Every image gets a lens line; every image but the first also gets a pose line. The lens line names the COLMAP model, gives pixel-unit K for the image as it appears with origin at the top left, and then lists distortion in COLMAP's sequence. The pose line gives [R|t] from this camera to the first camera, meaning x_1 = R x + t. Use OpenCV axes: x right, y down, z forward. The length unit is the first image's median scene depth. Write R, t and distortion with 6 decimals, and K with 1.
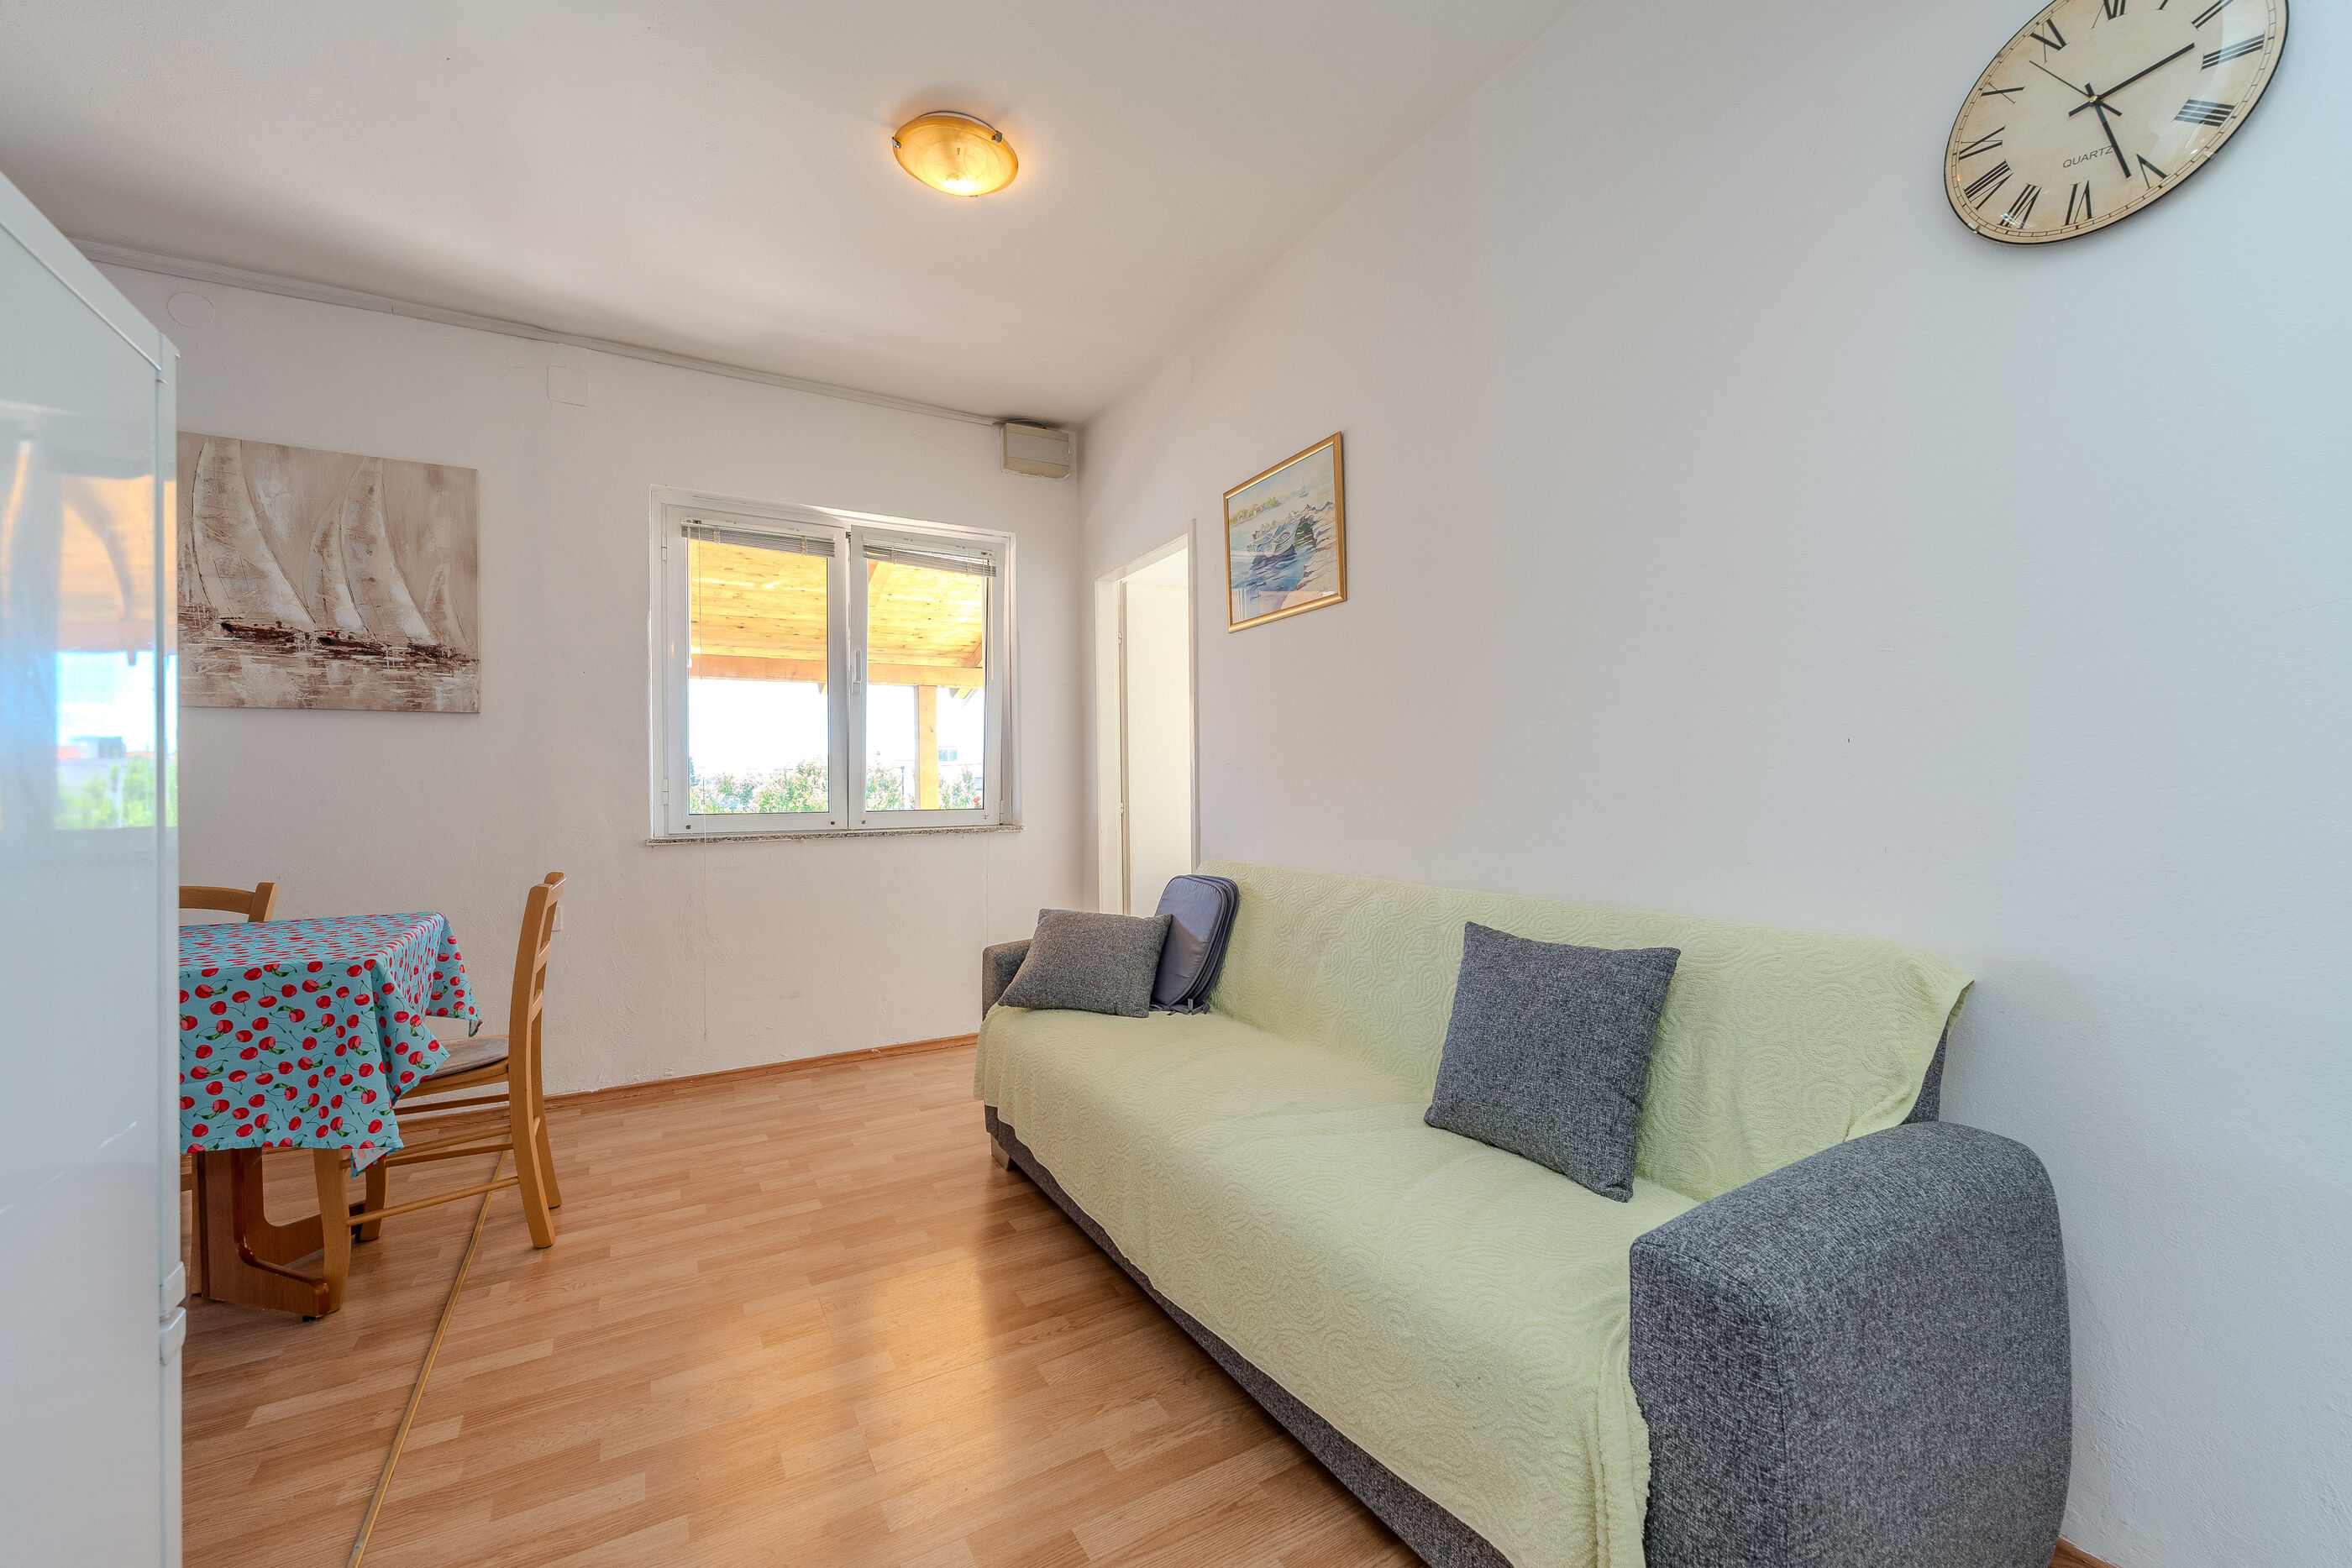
lens RADIAL K [[953.0, 0, 1172.8], [0, 953.0, 781.3], [0, 0, 1]] dist [0.005645, -0.002219]
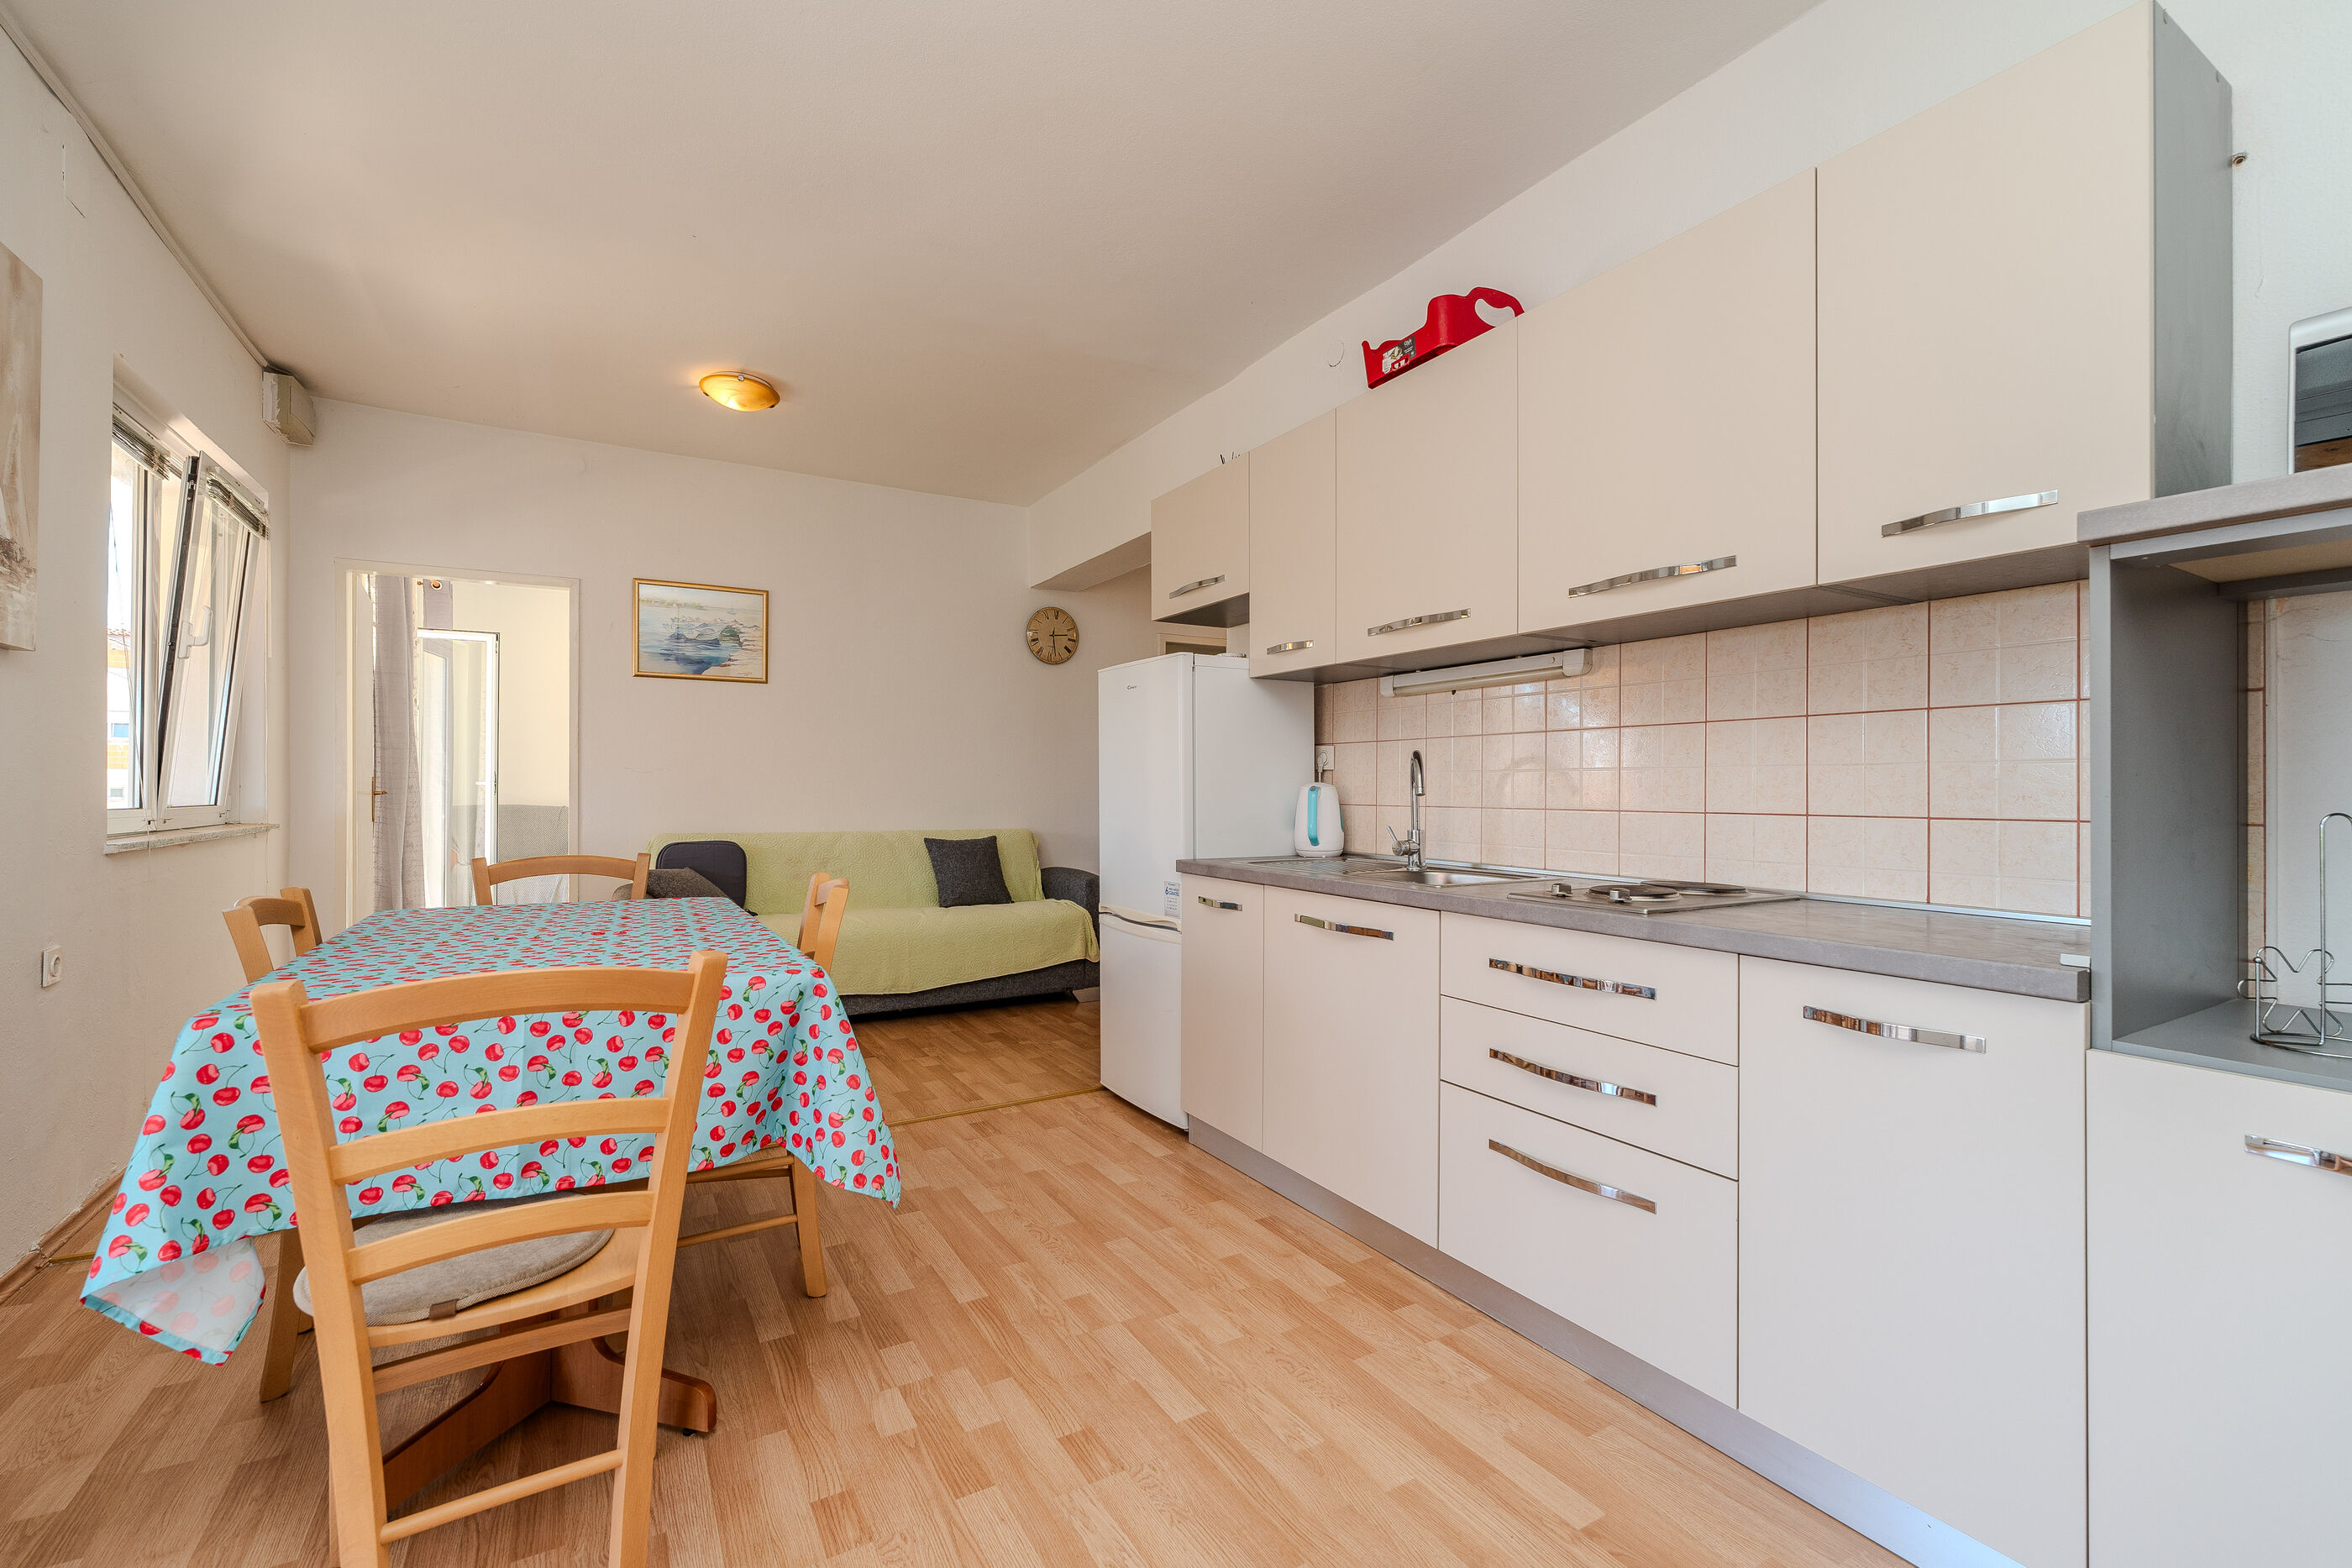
lens RADIAL K [[953.0, 0, 1129.0], [0, 953.0, 778.6], [0, 0, 1]] dist [0.005645, -0.002219]
pose [[0.003872, 0.022607, 0.999737, -1.516924], [-0.010057, 0.999695, -0.022567, 0.023745], [-0.999942, -0.009967, 0.004098, 0.279119]]
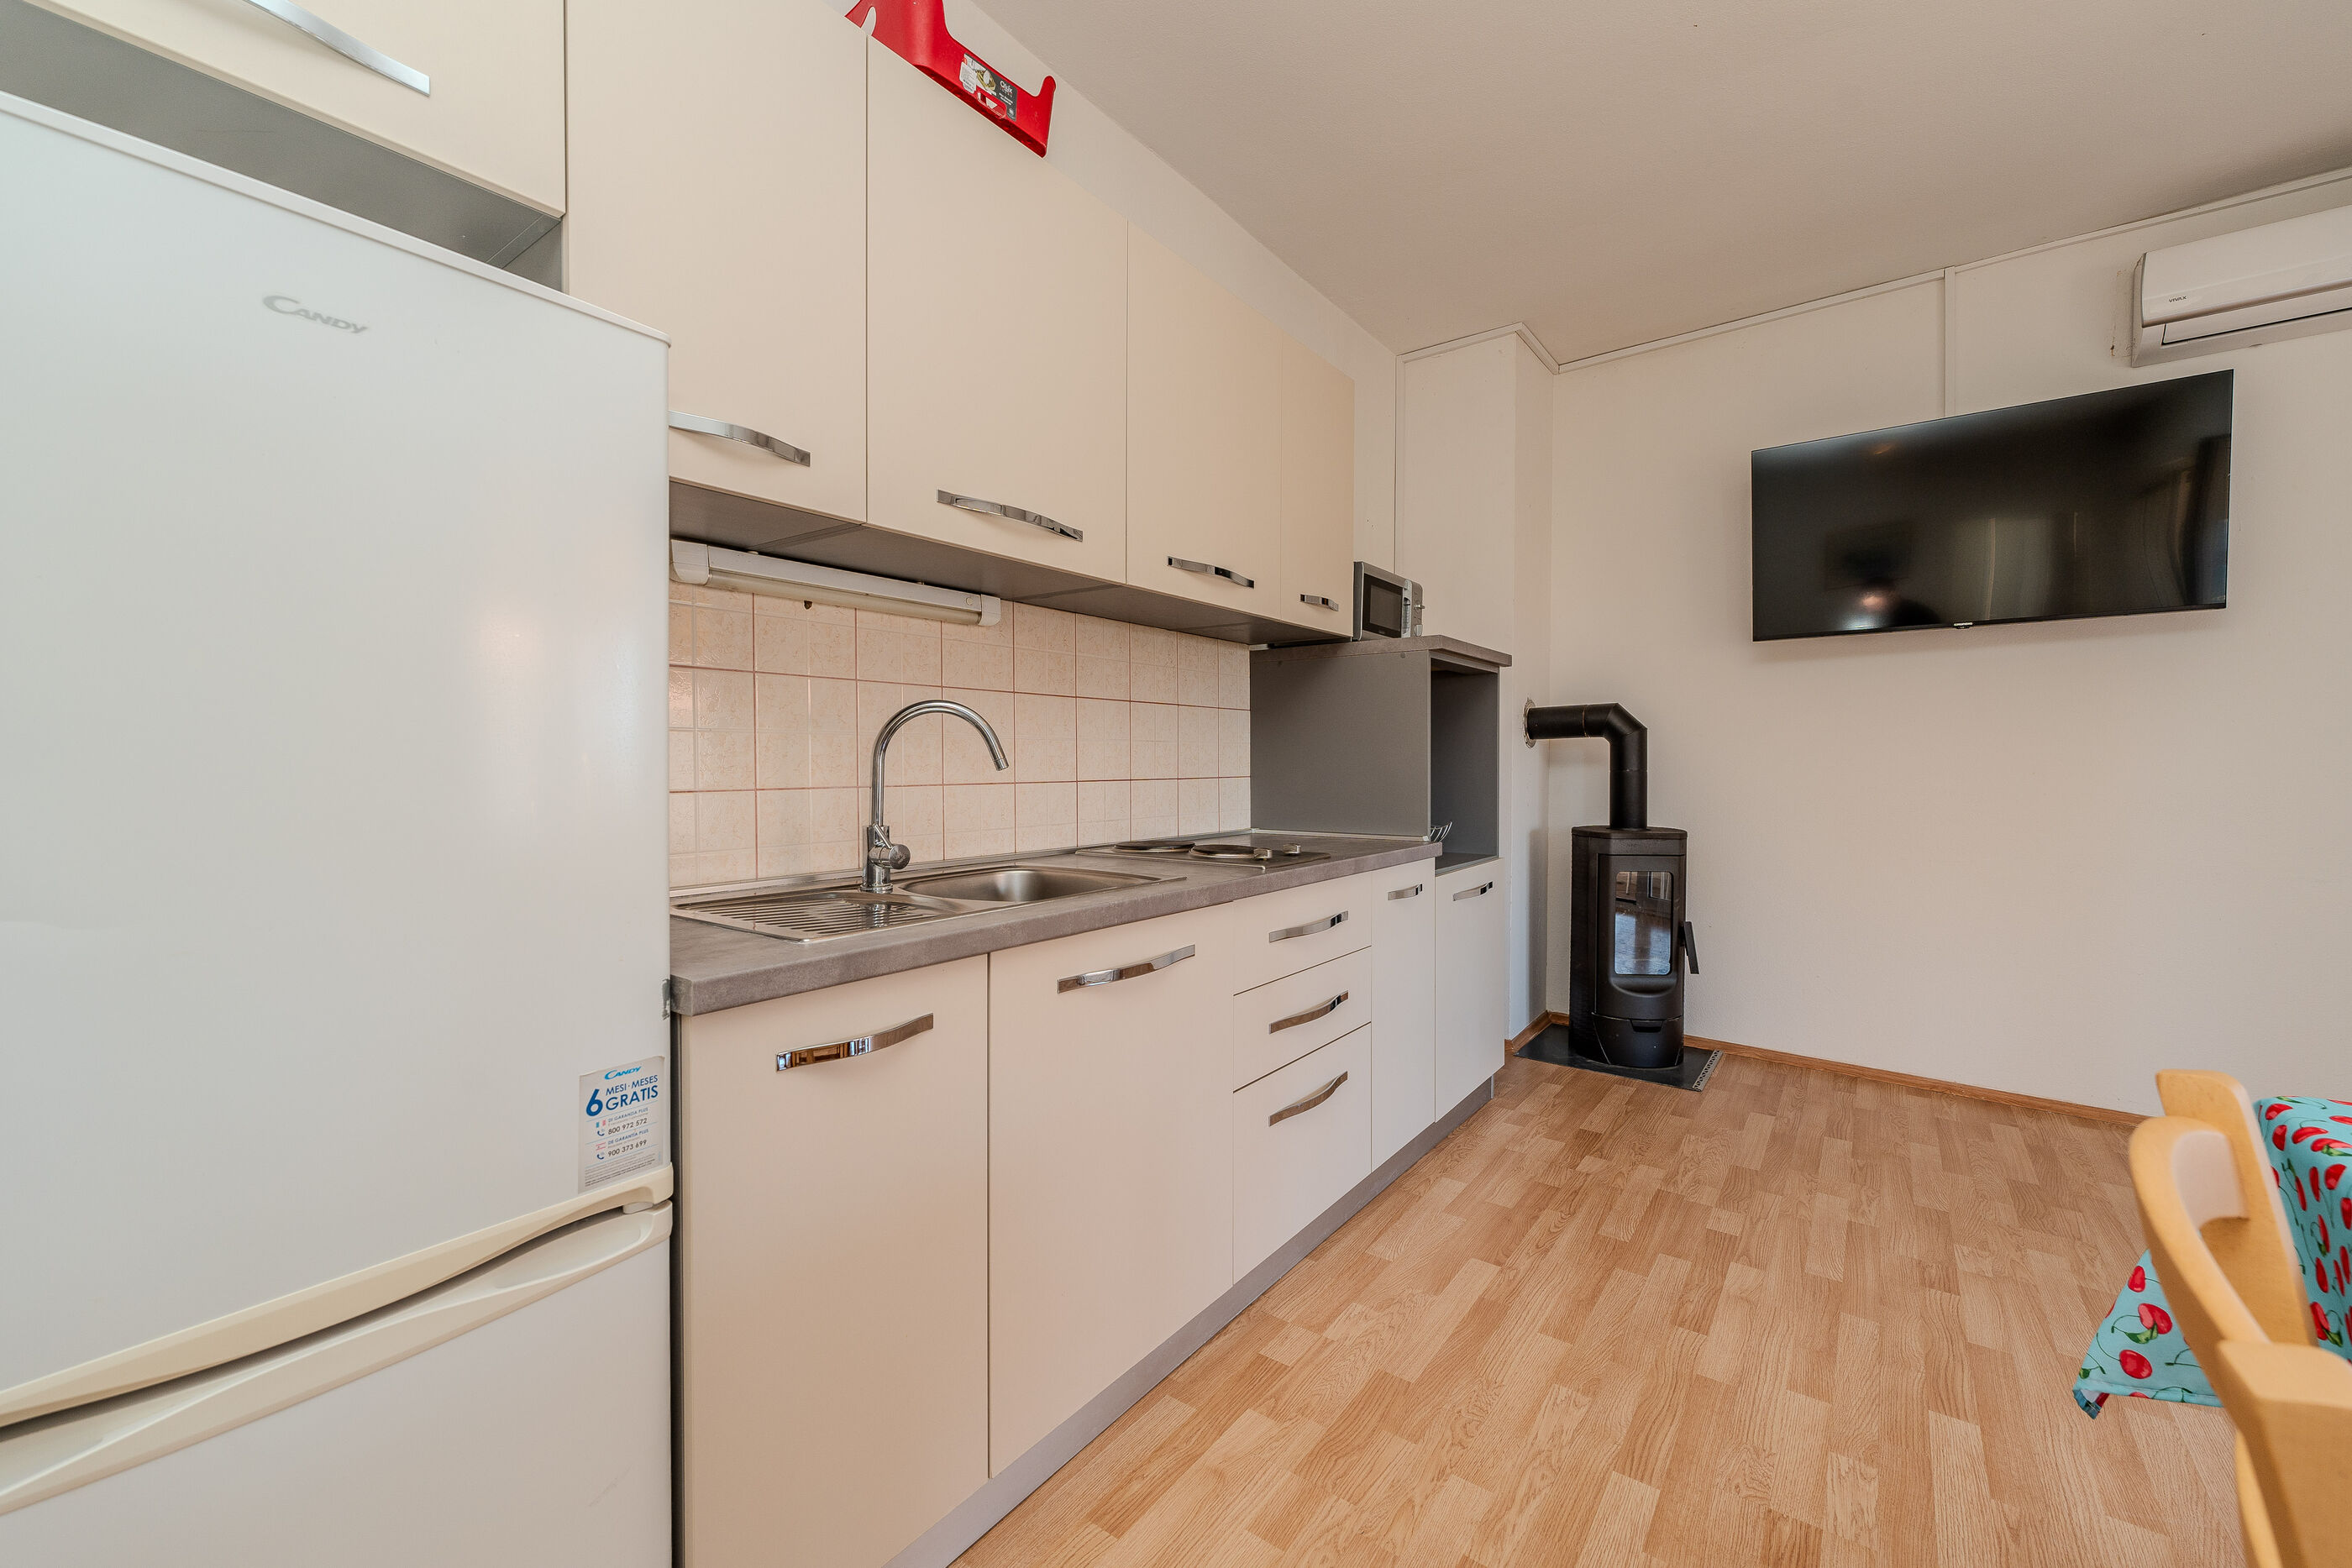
lens RADIAL K [[953.0, 0, 1167.6], [0, 953.0, 773.9], [0, 0, 1]] dist [0.005645, -0.002219]
pose [[-0.919897, 0.016379, -0.391819, -0.512420], [0.011002, 0.999812, 0.015964, 0.011310], [0.392006, 0.010374, -0.919904, 0.603269]]
